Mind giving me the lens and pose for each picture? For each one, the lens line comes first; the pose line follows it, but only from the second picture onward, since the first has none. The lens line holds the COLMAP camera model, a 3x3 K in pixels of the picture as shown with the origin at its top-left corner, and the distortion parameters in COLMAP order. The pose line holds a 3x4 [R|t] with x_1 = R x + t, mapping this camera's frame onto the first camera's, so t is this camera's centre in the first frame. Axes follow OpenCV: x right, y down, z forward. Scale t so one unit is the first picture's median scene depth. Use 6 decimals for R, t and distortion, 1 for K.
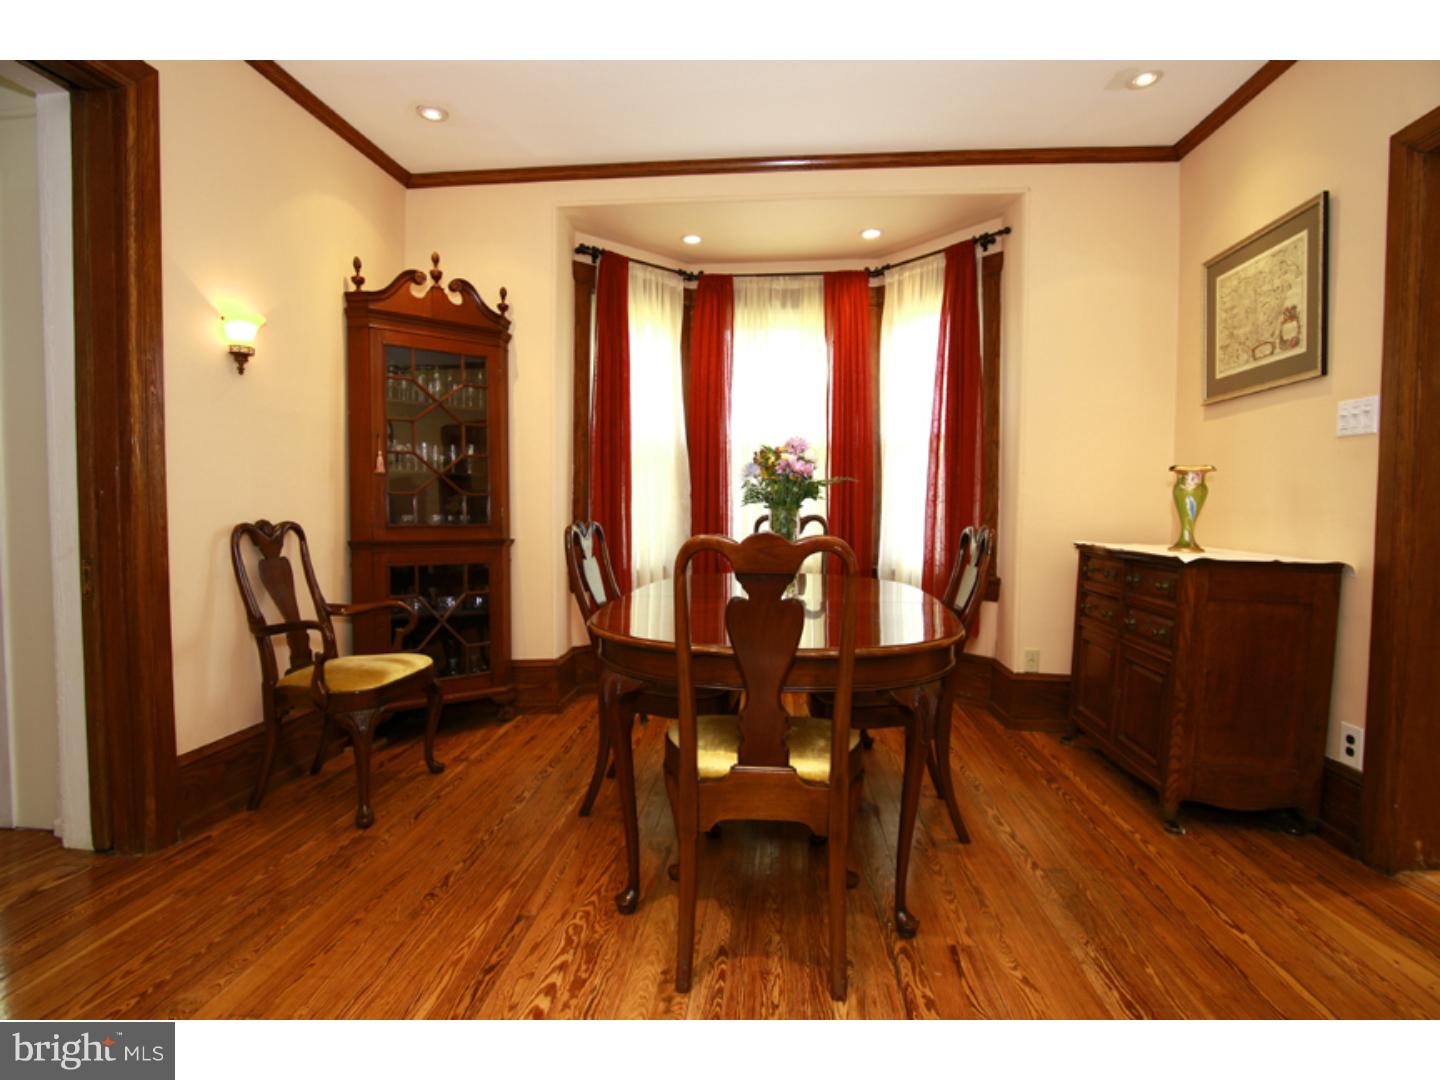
lens RADIAL K [[723.6, 0, 719.7], [0, 723.6, 536.9], [0, 0, 1]] dist [-0.007698, -0.001961]
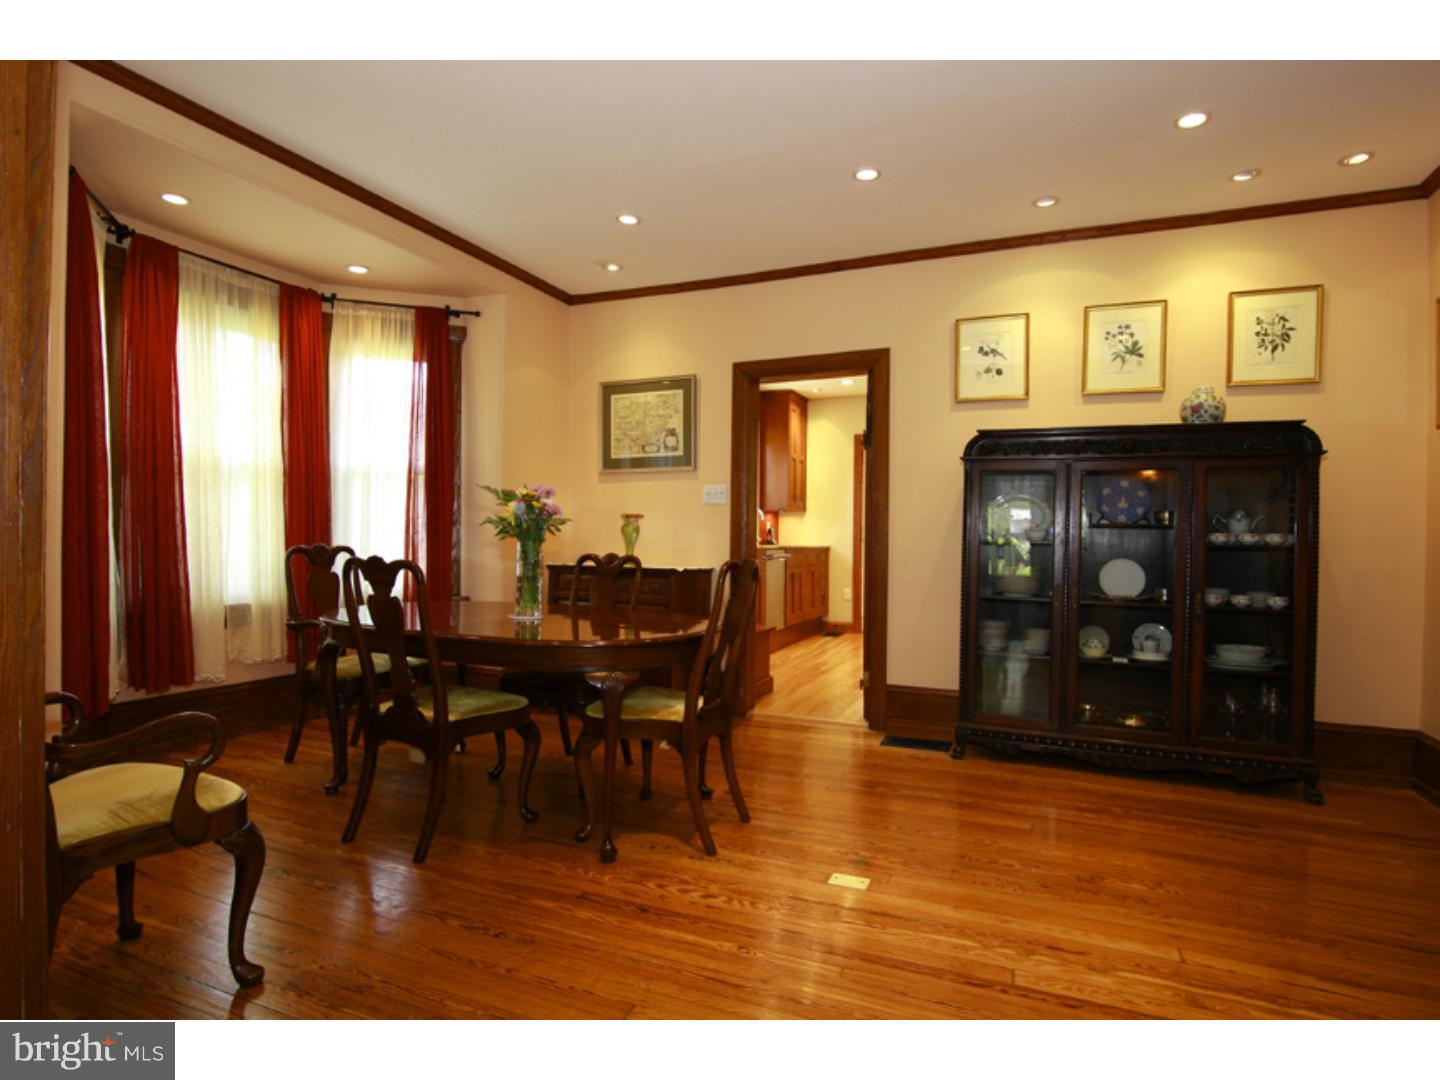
lens RADIAL K [[790.5, 0, 717.3], [0, 790.5, 540.7], [0, 0, 1]] dist [-0.002210, -0.000642]
pose [[0.304792, -0.006738, 0.952395, -0.991070], [0.031313, 0.999505, -0.002950, -0.025288], [-0.951904, 0.030721, 0.304852, 0.268371]]
